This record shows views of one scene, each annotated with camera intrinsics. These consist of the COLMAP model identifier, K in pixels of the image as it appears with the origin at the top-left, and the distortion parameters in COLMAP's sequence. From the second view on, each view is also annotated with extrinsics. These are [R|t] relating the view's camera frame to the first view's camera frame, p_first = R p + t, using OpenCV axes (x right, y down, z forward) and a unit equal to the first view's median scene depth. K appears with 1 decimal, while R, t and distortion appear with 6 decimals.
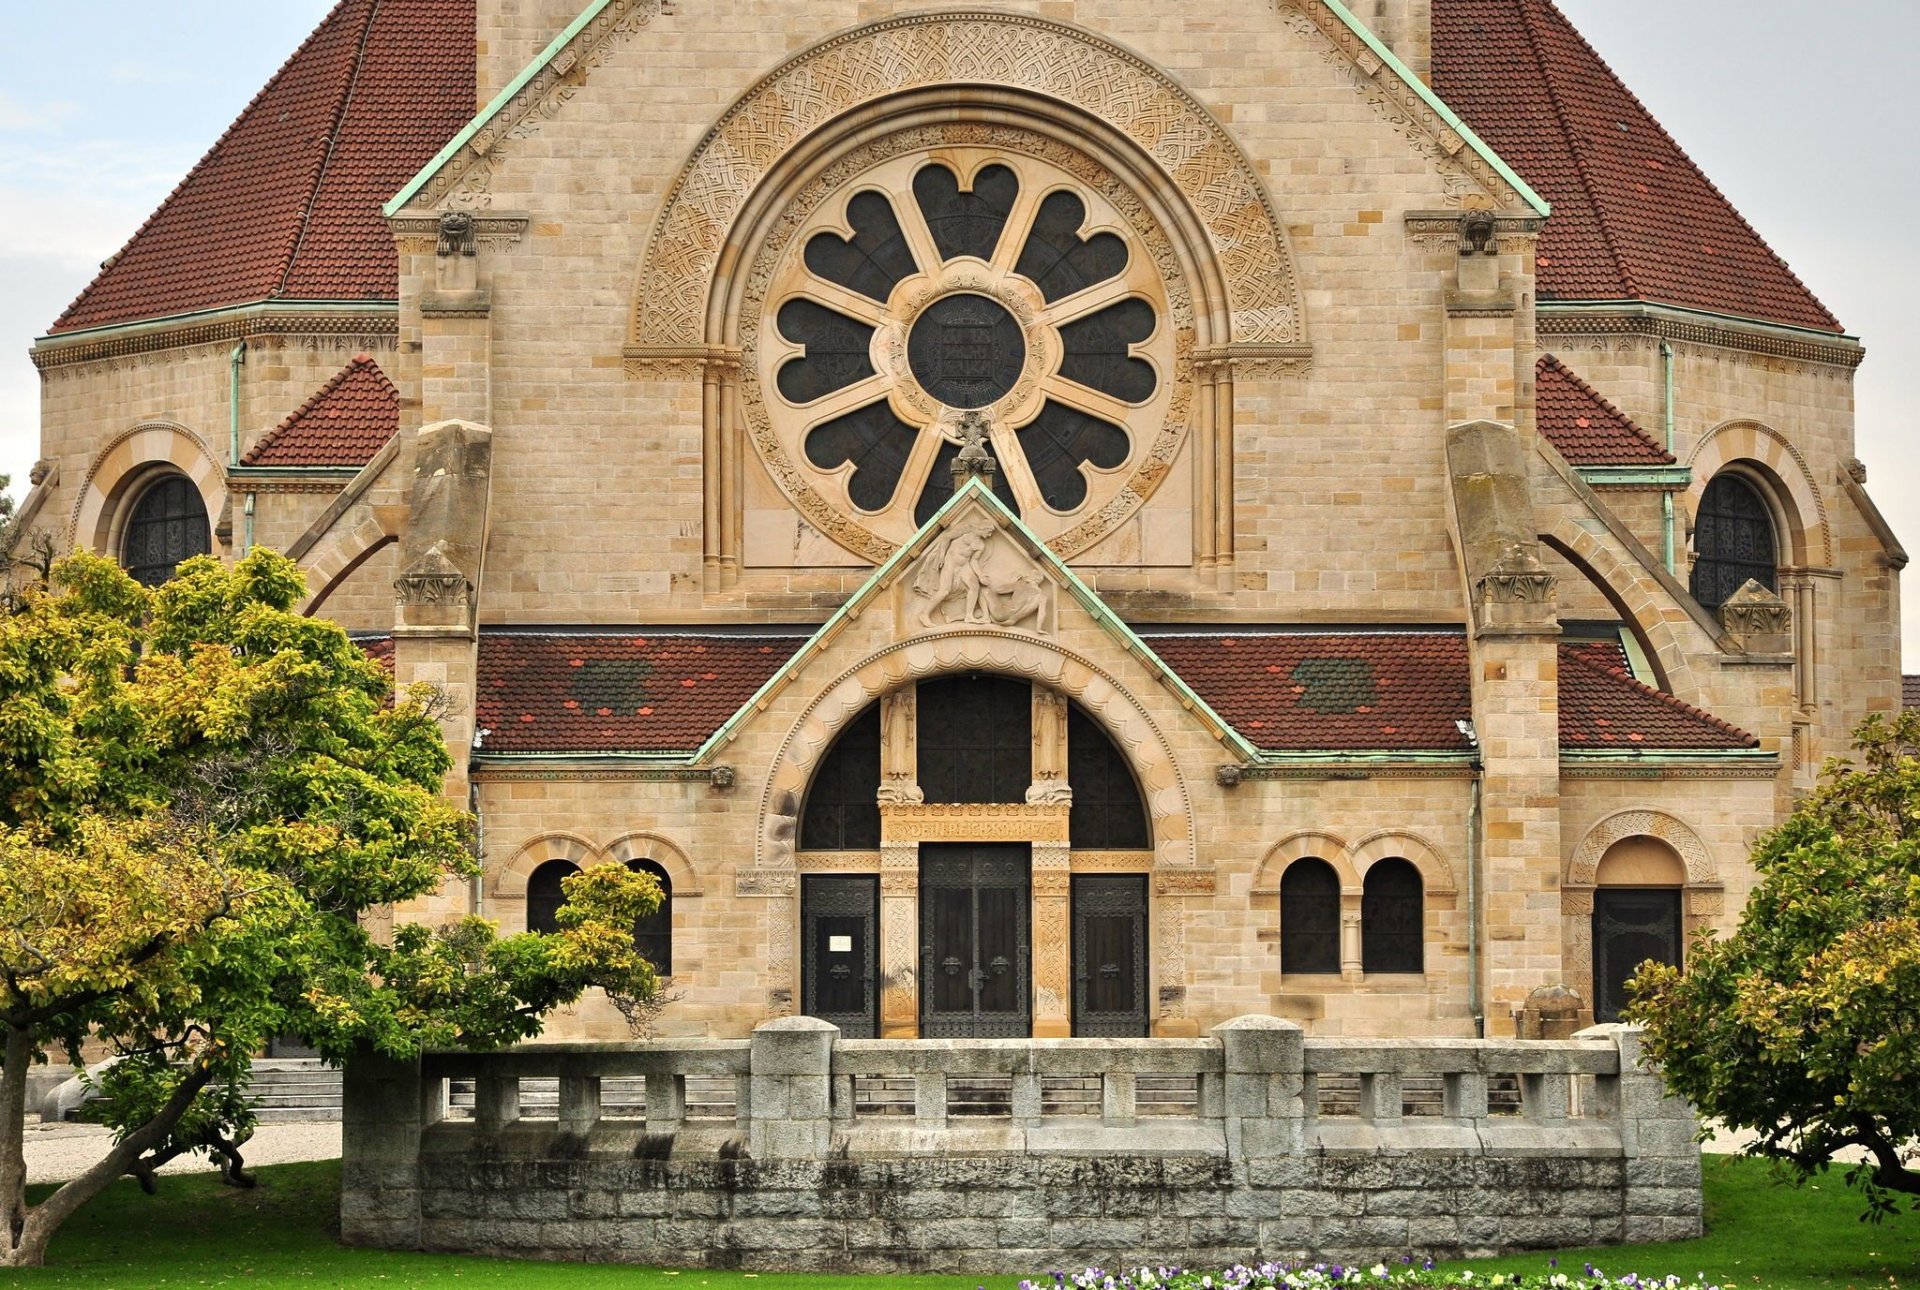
lens RADIAL K [[7027.2, 0, 960.0], [0, 7027.2, 645.0], [0, 0, 1]] dist [0.716989, -1.530946]
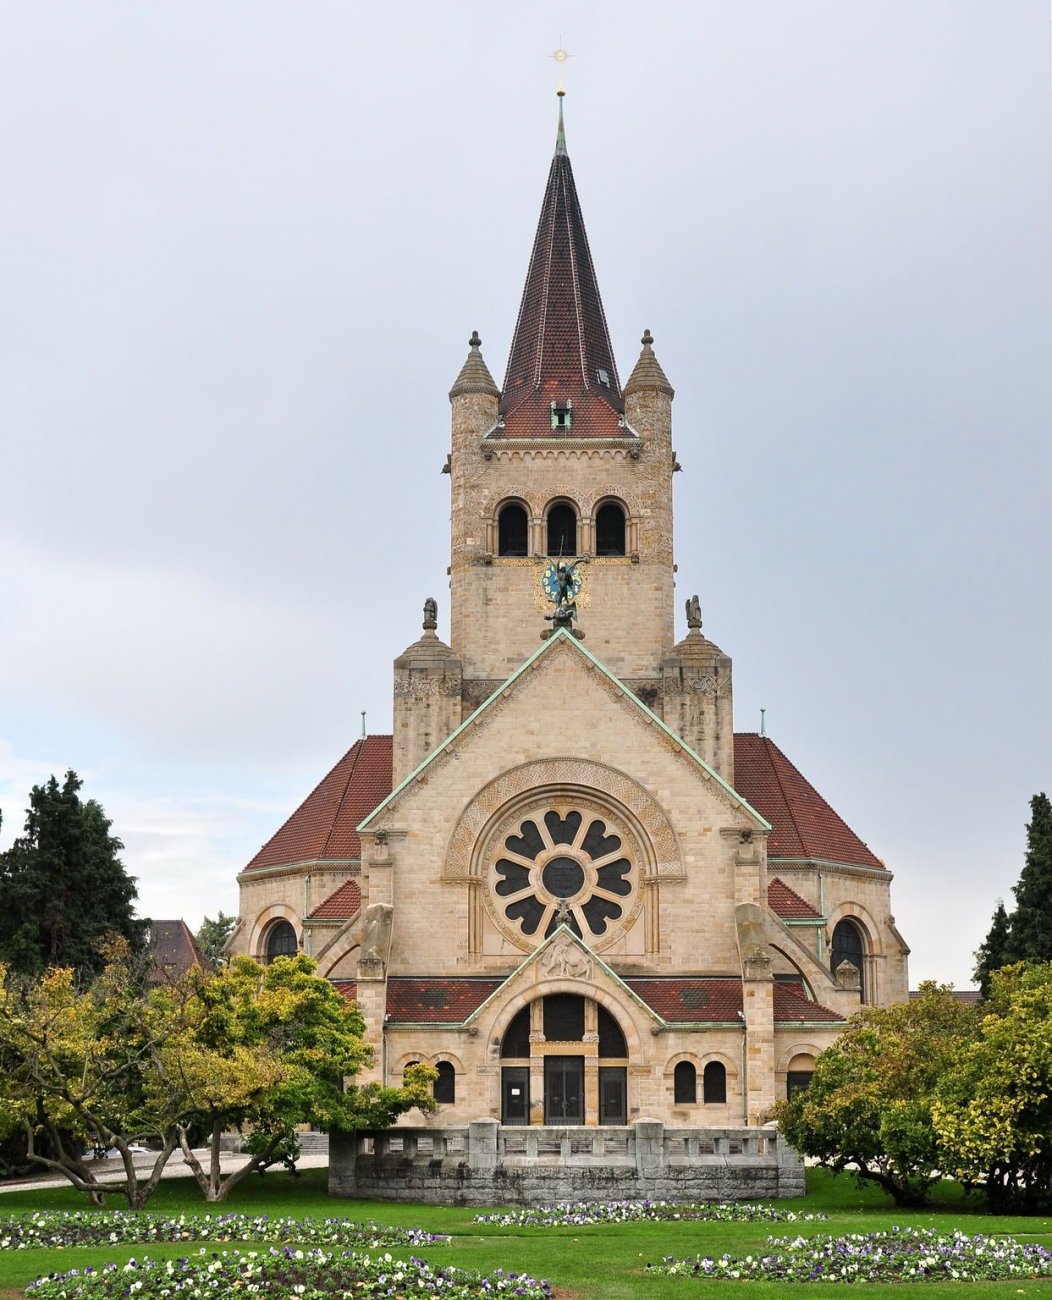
lens RADIAL K [[2772.1, 0, 490.5], [0, 2772.1, 650.8], [0, 0, 1]] dist [0.015363, -0.029932]
pose [[0.998823, -0.004720, -0.048283, 0.025961], [-0.000848, 0.993407, -0.114638, -0.004984], [0.048506, 0.114544, 0.992233, -0.106493]]
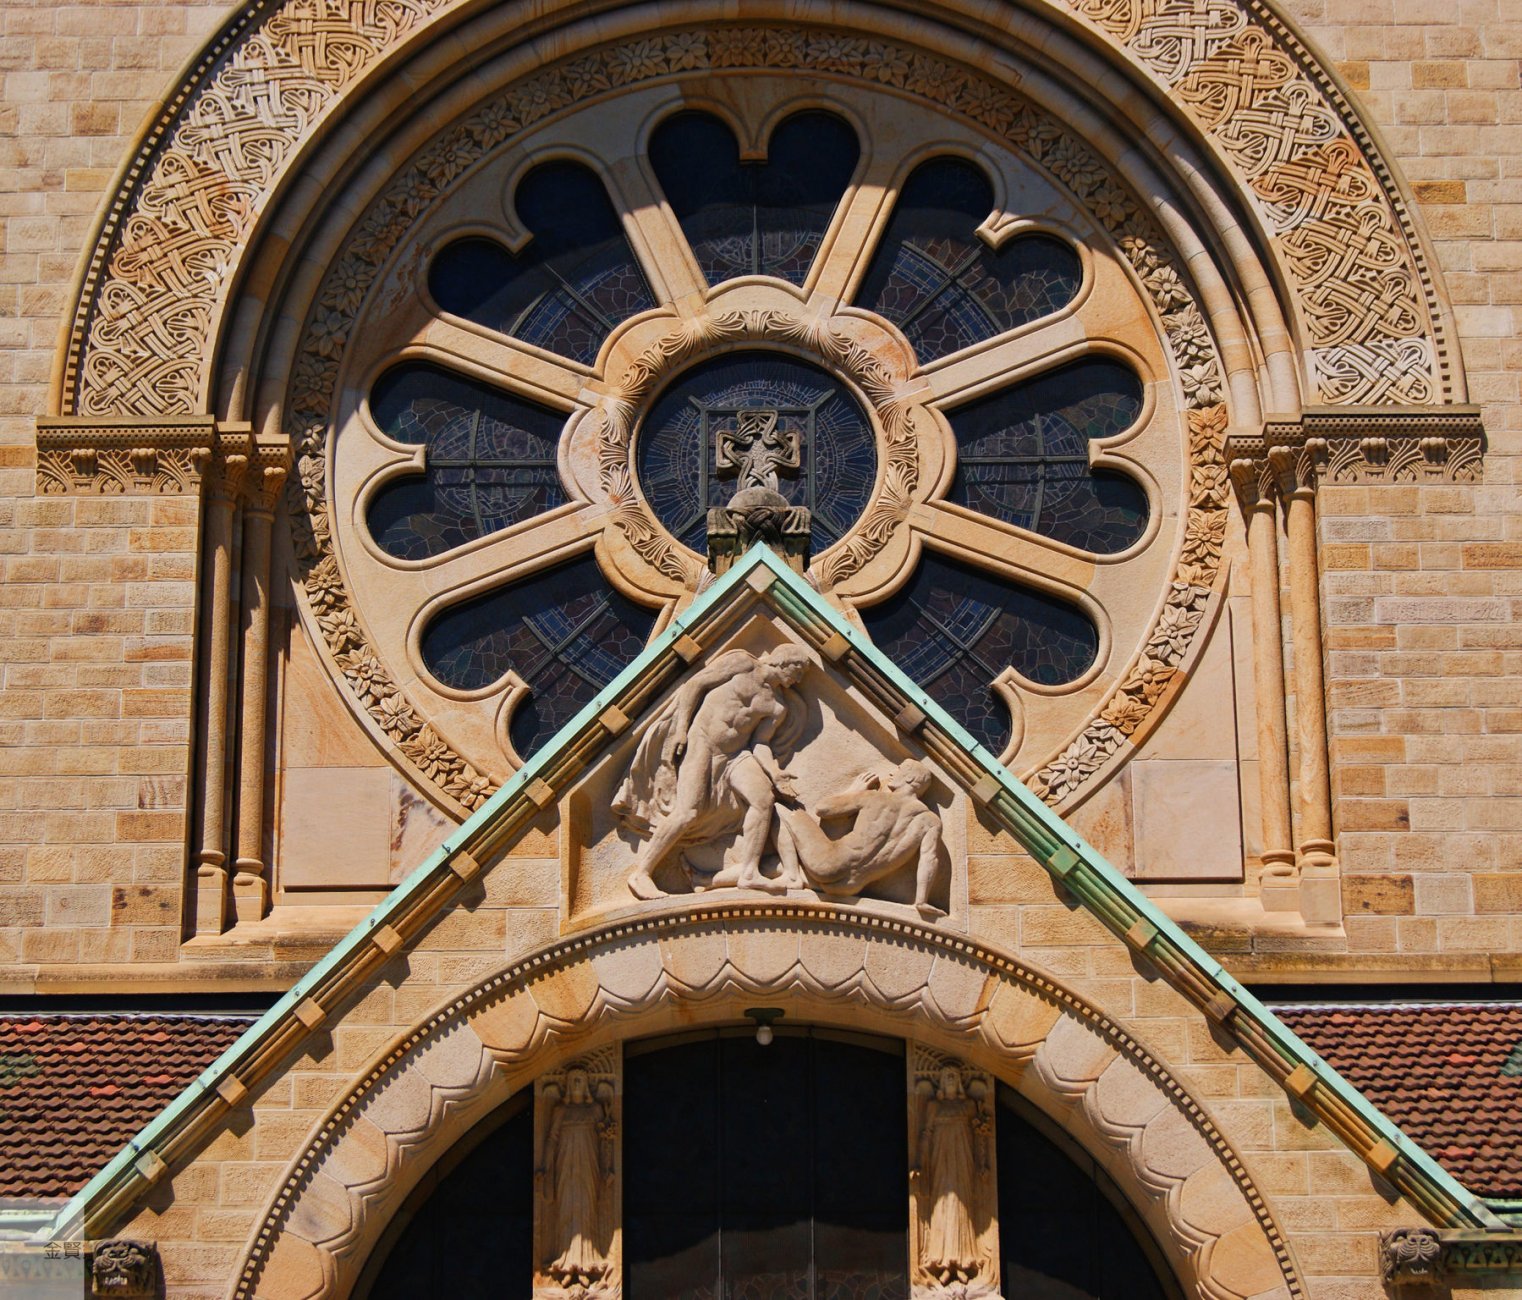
lens RADIAL K [[3677.2, 0, 761.0], [0, 3677.2, 650.0], [0, 0, 1]] dist [0.005811, -0.106239]
pose [[0.999767, -0.010997, -0.018580, 0.005865], [0.005922, 0.967239, -0.253797, 0.036283], [0.020762, 0.253628, 0.967079, 0.767966]]
